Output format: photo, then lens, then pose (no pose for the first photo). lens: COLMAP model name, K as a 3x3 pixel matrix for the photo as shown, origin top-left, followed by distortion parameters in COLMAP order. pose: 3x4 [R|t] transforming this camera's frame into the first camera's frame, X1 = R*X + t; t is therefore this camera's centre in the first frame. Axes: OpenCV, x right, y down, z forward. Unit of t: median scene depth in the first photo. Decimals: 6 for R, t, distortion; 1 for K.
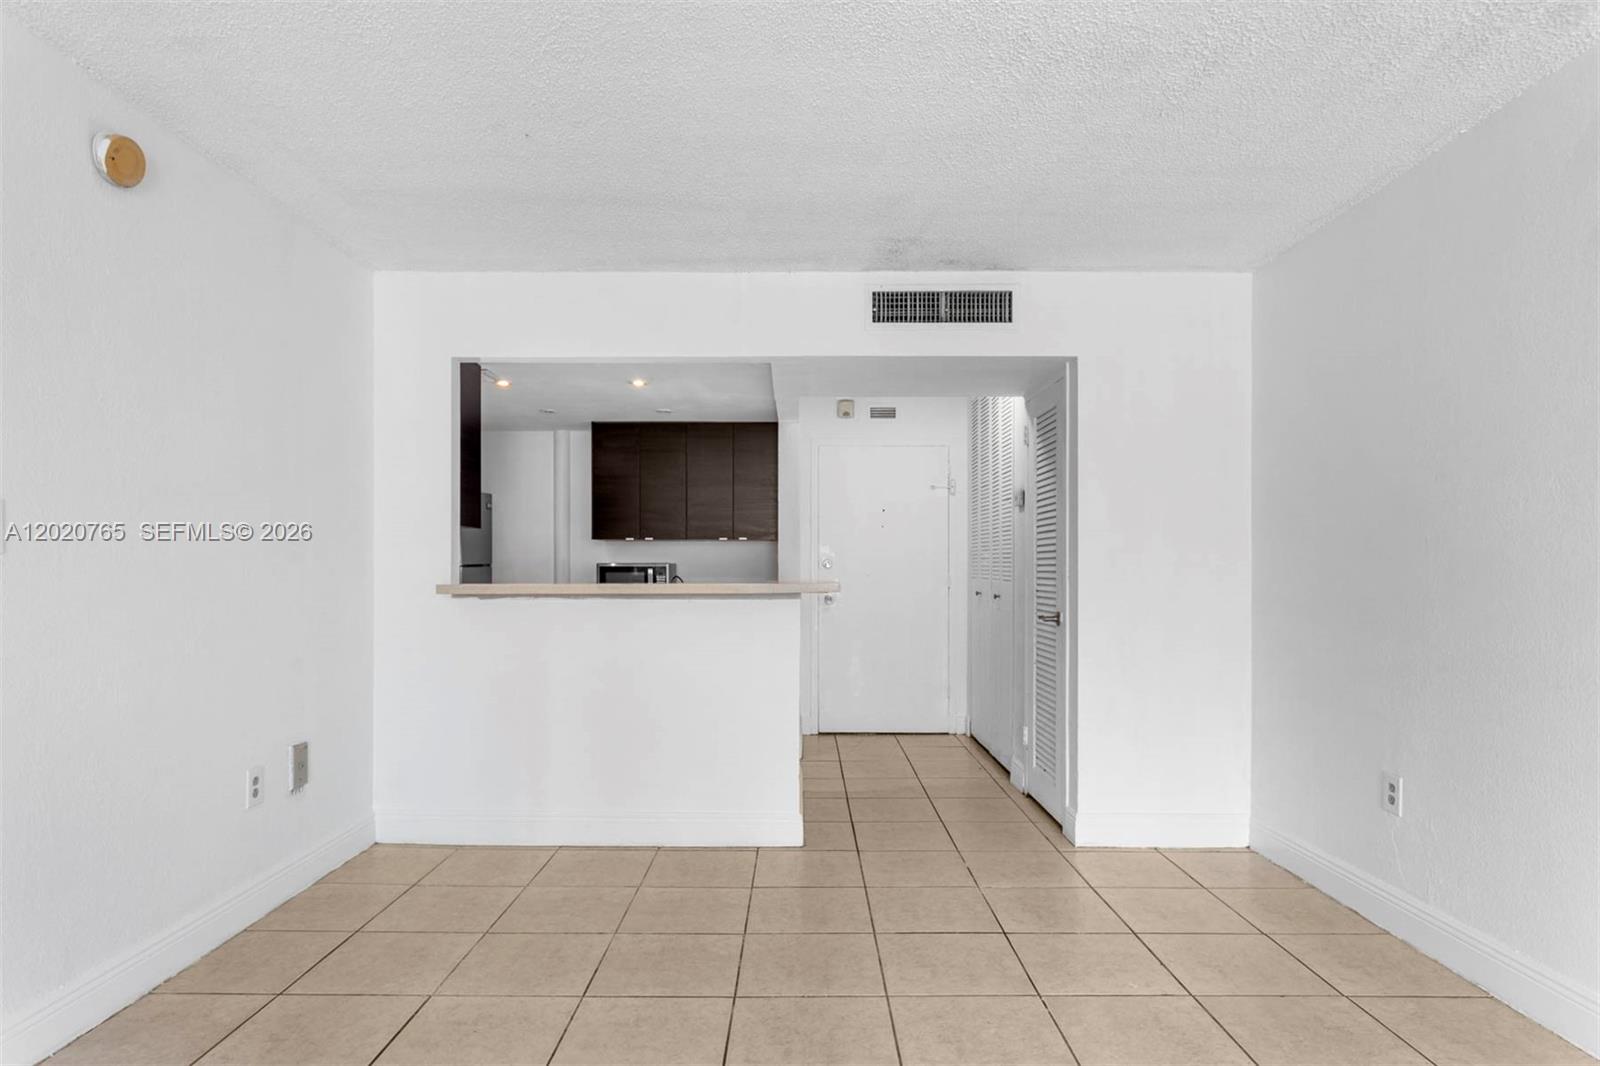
lens RADIAL K [[903.5, 0, 807.2], [0, 903.5, 569.1], [0, 0, 1]] dist [0.025112, 0.001027]
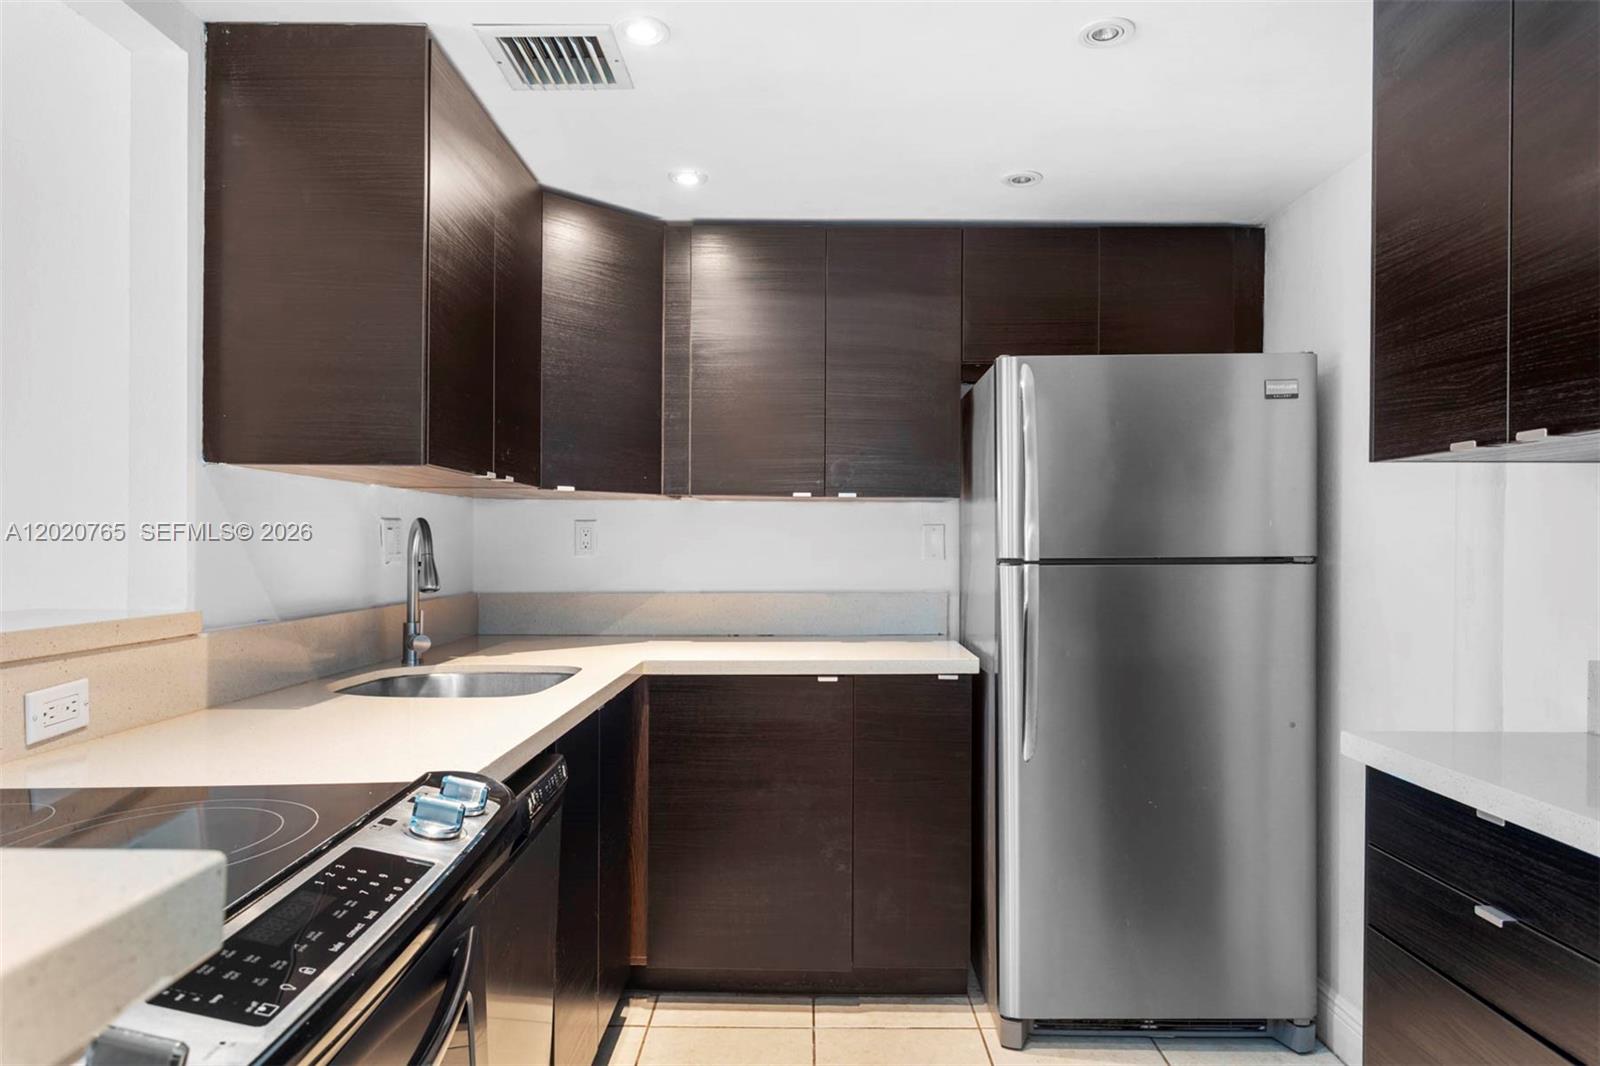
lens RADIAL K [[1005.2, 0, 800.0], [0, 1005.2, 533.0], [0, 0, 1]] dist [0.002671, 0.000781]
pose [[-0.014719, -0.006400, -0.999871, 0.039058], [-0.007897, 0.999949, -0.006284, -0.011241], [0.999860, 0.007804, -0.014769, 0.916373]]
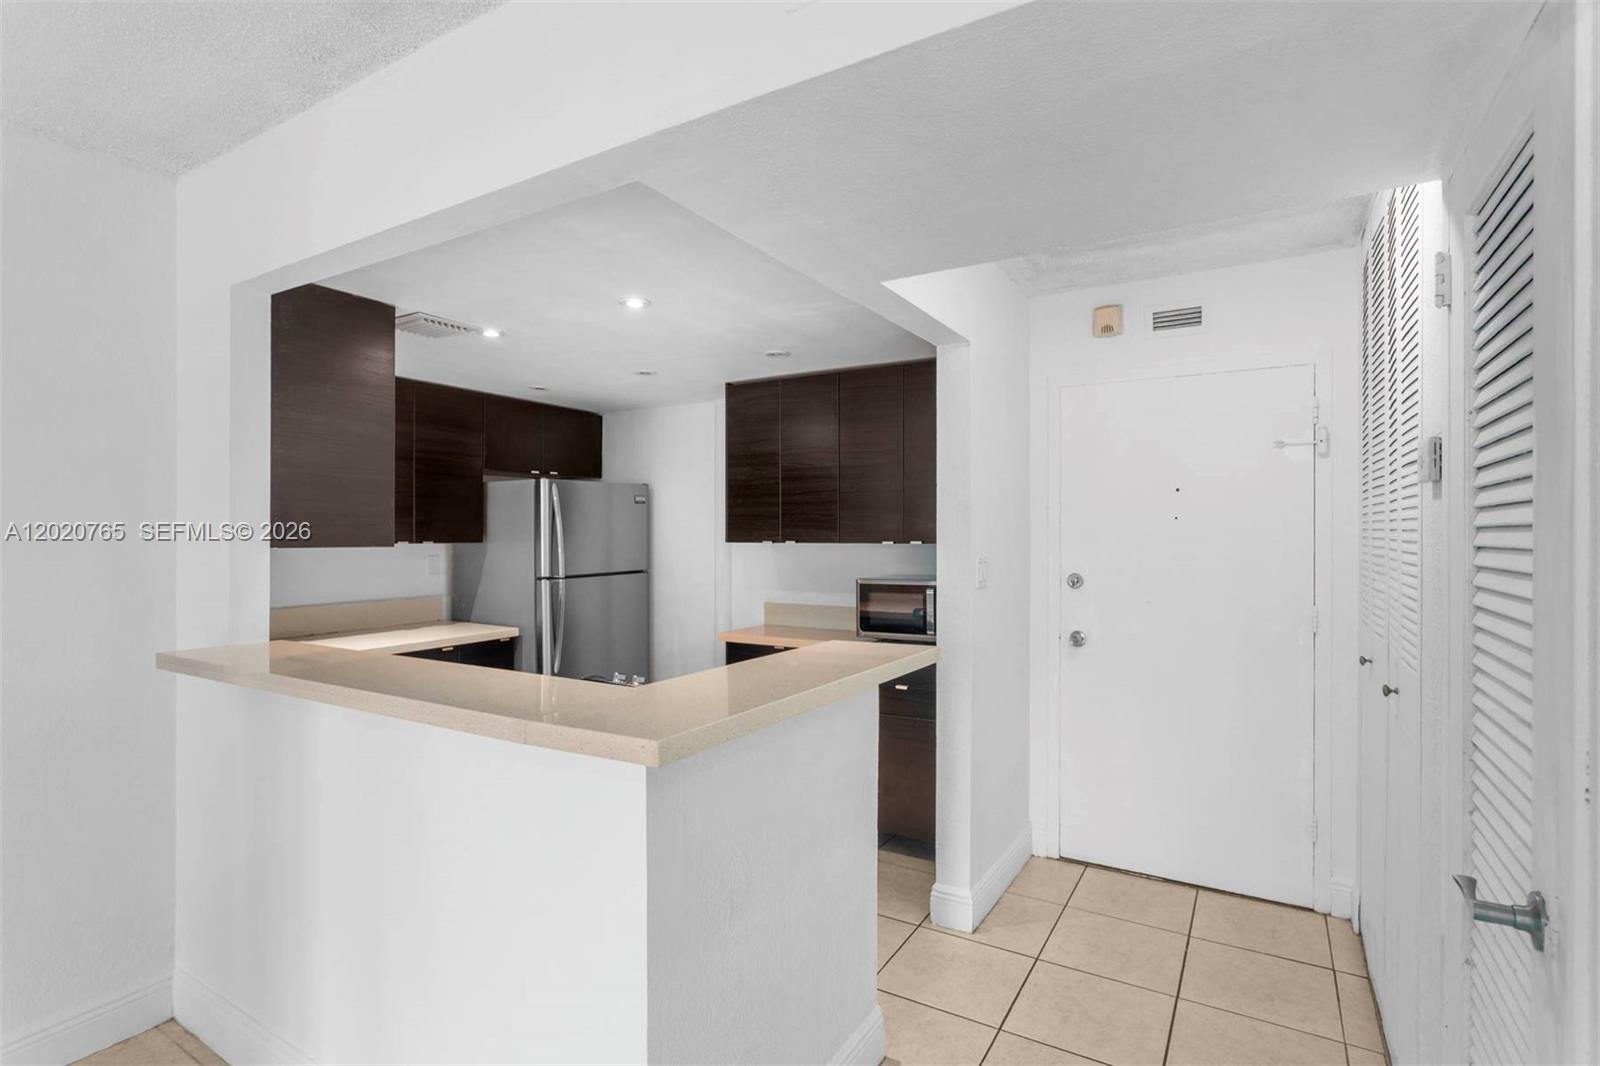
lens RADIAL K [[780.3, 0, 800.0], [0, 780.3, 533.0], [0, 0, 1]] dist [-0.002071, 0.001040]
pose [[0.850158, 0.001279, -0.526526, 0.162415], [-0.002013, 0.999998, -0.000821, -0.042679], [0.526524, 0.001758, 0.850159, 0.528756]]
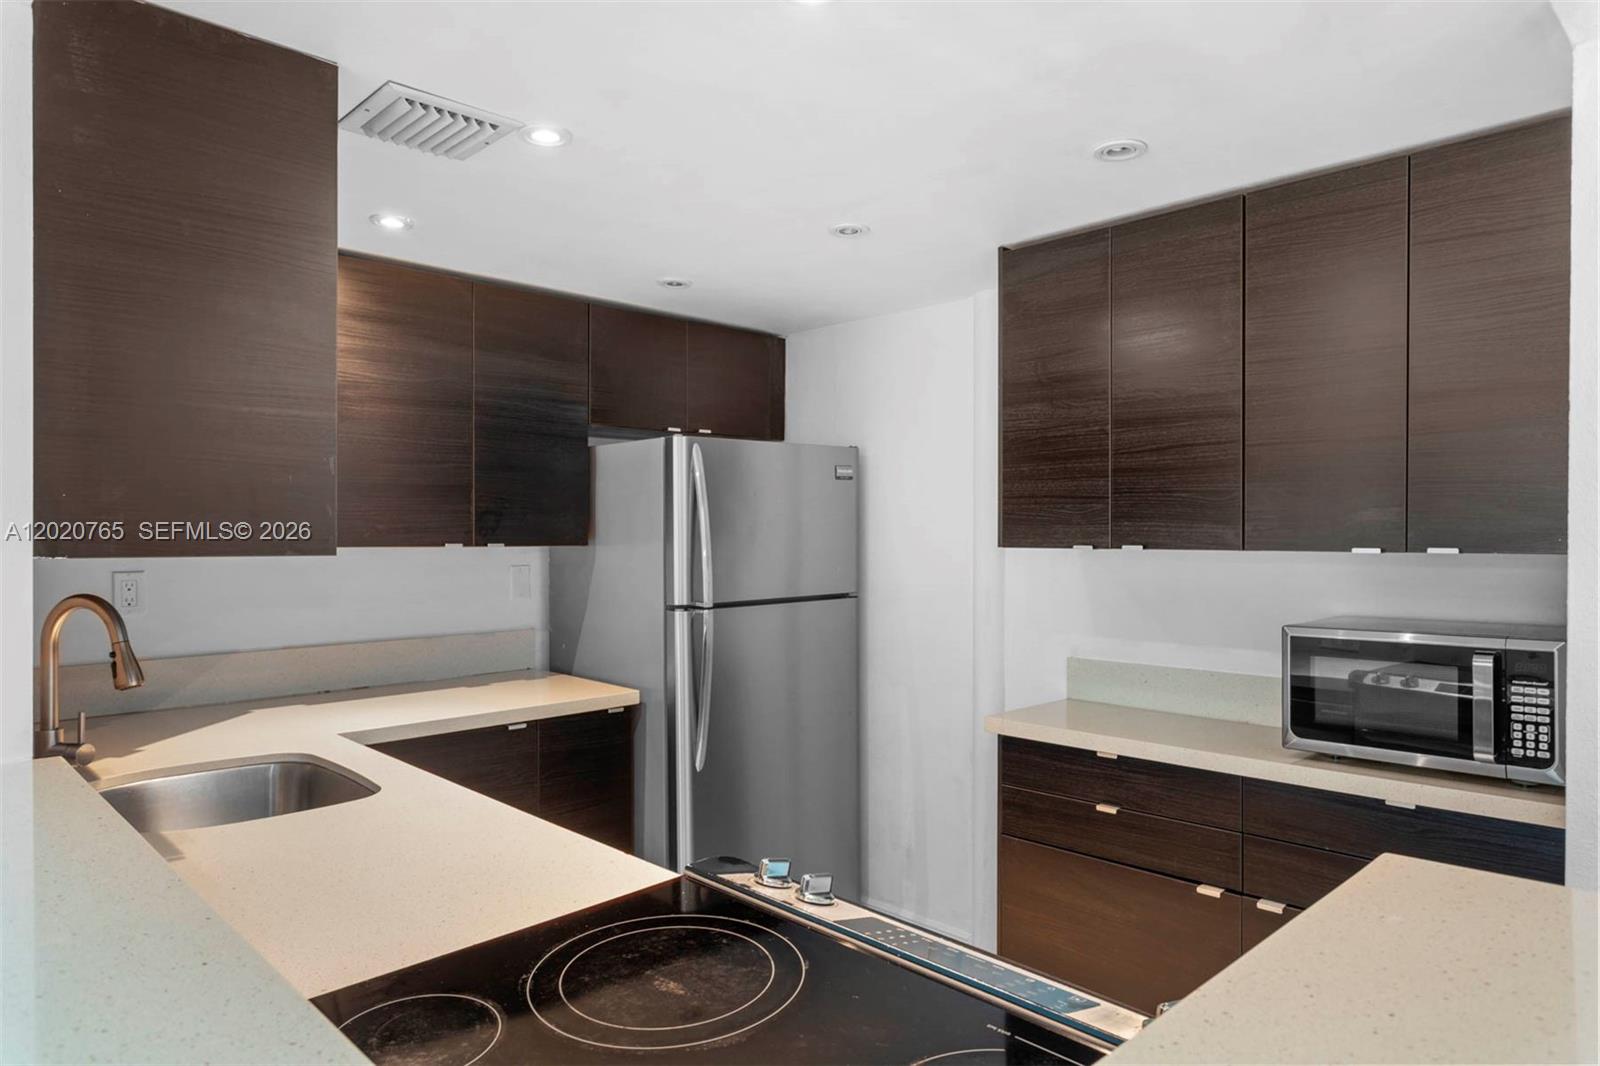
lens RADIAL K [[1005.2, 0, 800.0], [0, 1005.2, 533.0], [0, 0, 1]] dist [0.002671, 0.000781]
pose [[0.684890, 0.003213, -0.728640, 0.023751], [-0.003762, 0.999993, 0.000873, -0.041618], [0.728637, 0.002143, 0.684897, 0.689332]]
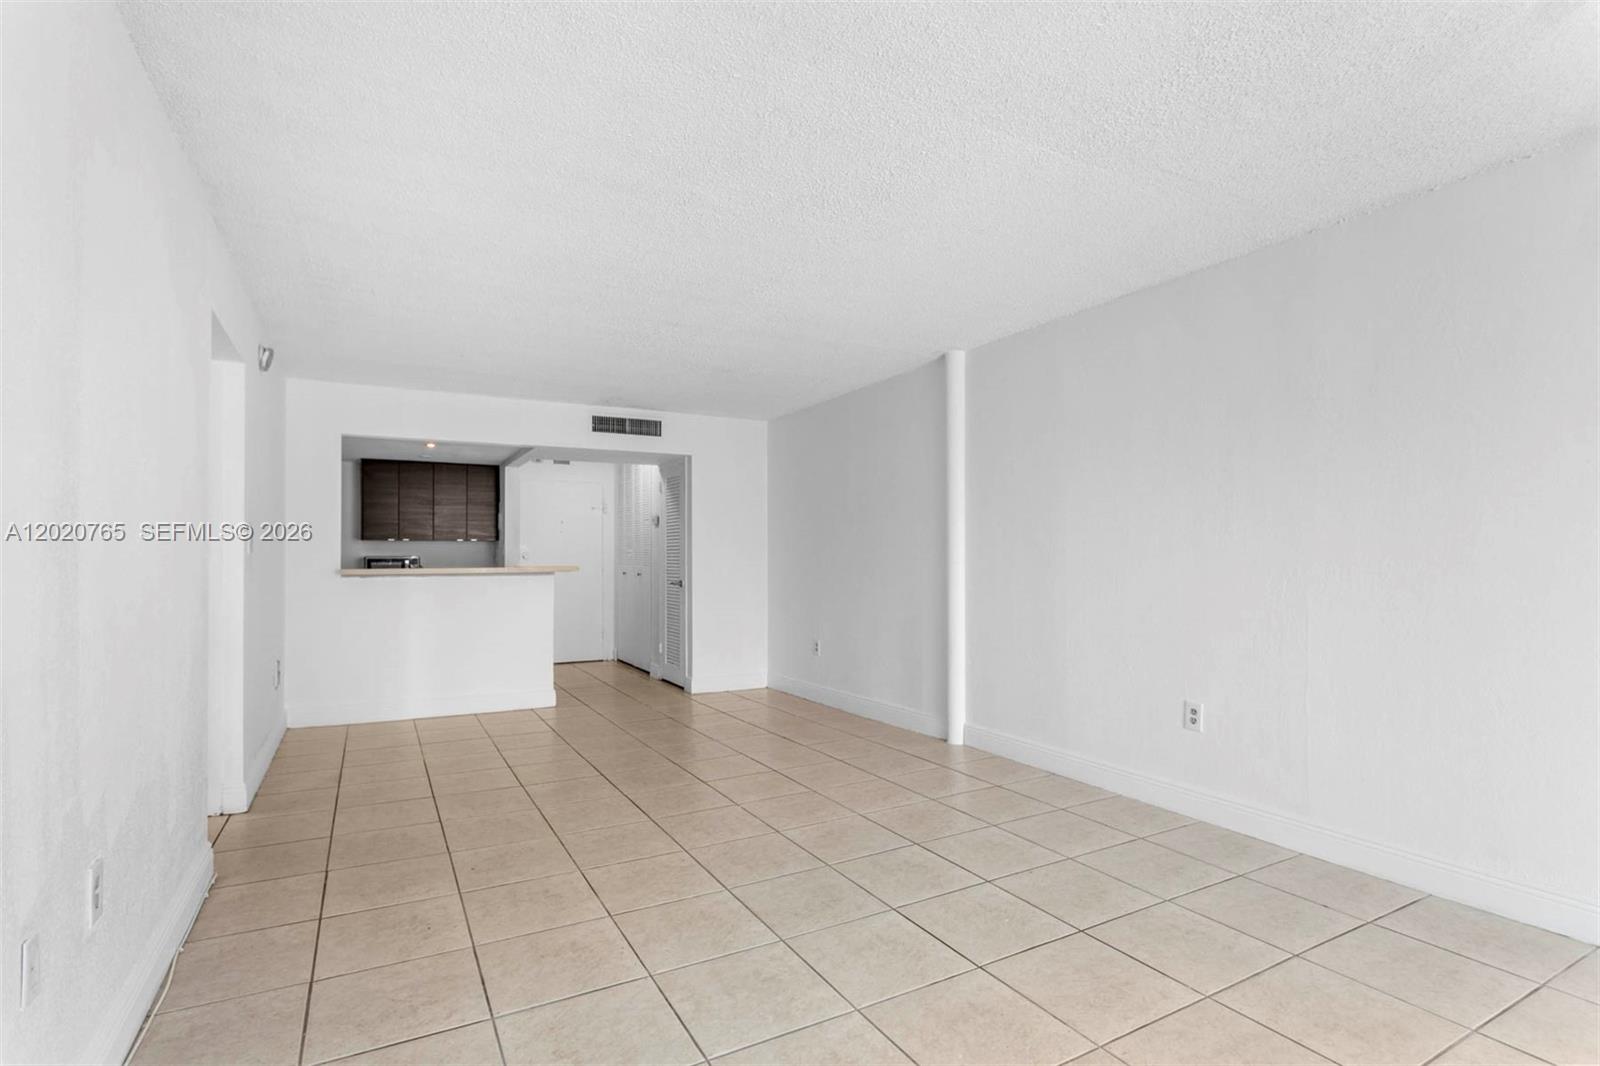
lens RADIAL K [[780.3, 0, 800.0], [0, 780.3, 533.0], [0, 0, 1]] dist [-0.002071, 0.001040]
pose [[0.880800, 0.012579, 0.473321, -0.225262], [0.002158, 0.999530, -0.030579, -0.003288], [-0.473483, 0.027955, 0.880359, -0.466799]]
